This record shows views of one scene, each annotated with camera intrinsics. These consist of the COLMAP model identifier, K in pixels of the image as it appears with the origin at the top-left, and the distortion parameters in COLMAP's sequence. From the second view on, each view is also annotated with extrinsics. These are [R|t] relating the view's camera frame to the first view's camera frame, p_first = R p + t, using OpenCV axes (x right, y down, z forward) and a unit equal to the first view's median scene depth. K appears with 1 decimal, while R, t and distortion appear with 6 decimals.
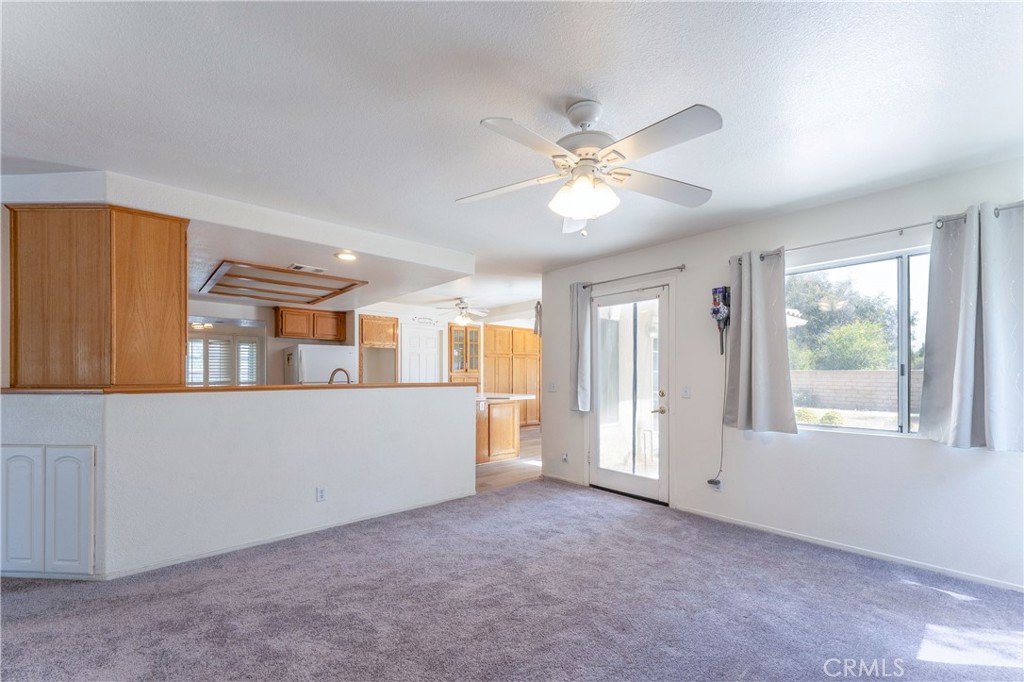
lens RADIAL K [[422.2, 0, 513.4], [0, 422.2, 388.8], [0, 0, 1]] dist [-0.000734, -0.000030]
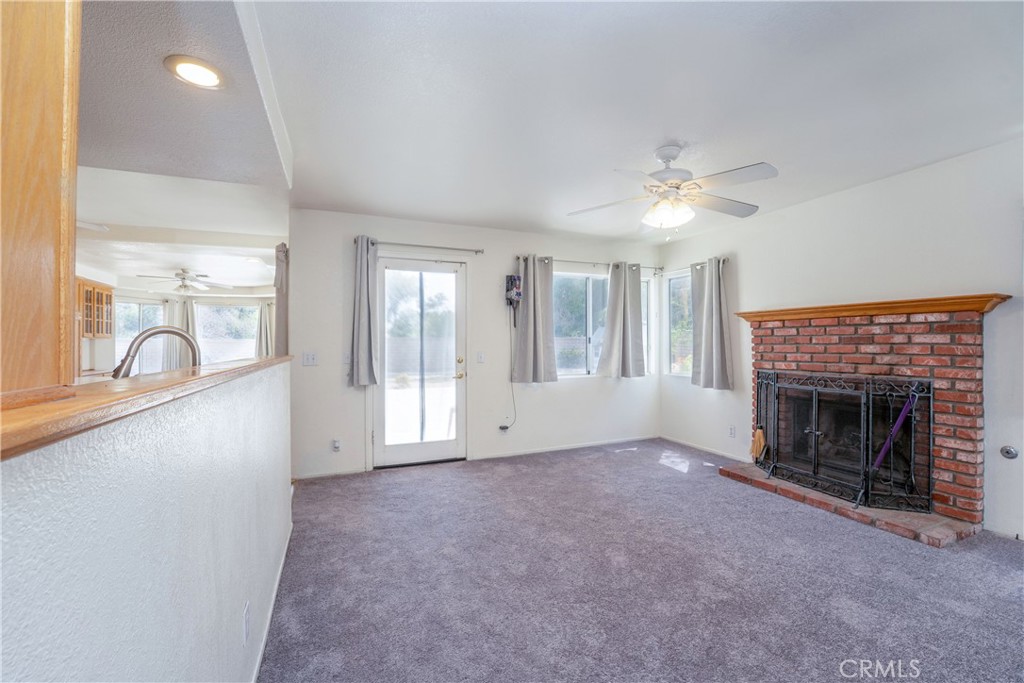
lens RADIAL K [[422.5, 0, 510.0], [0, 422.5, 357.9], [0, 0, 1]] dist [-0.000300, 0.000009]
pose [[0.339289, -0.037143, 0.939949, -0.644532], [0.034556, 0.999038, 0.027004, -0.020978], [-0.940047, 0.023319, 0.340246, 0.499674]]
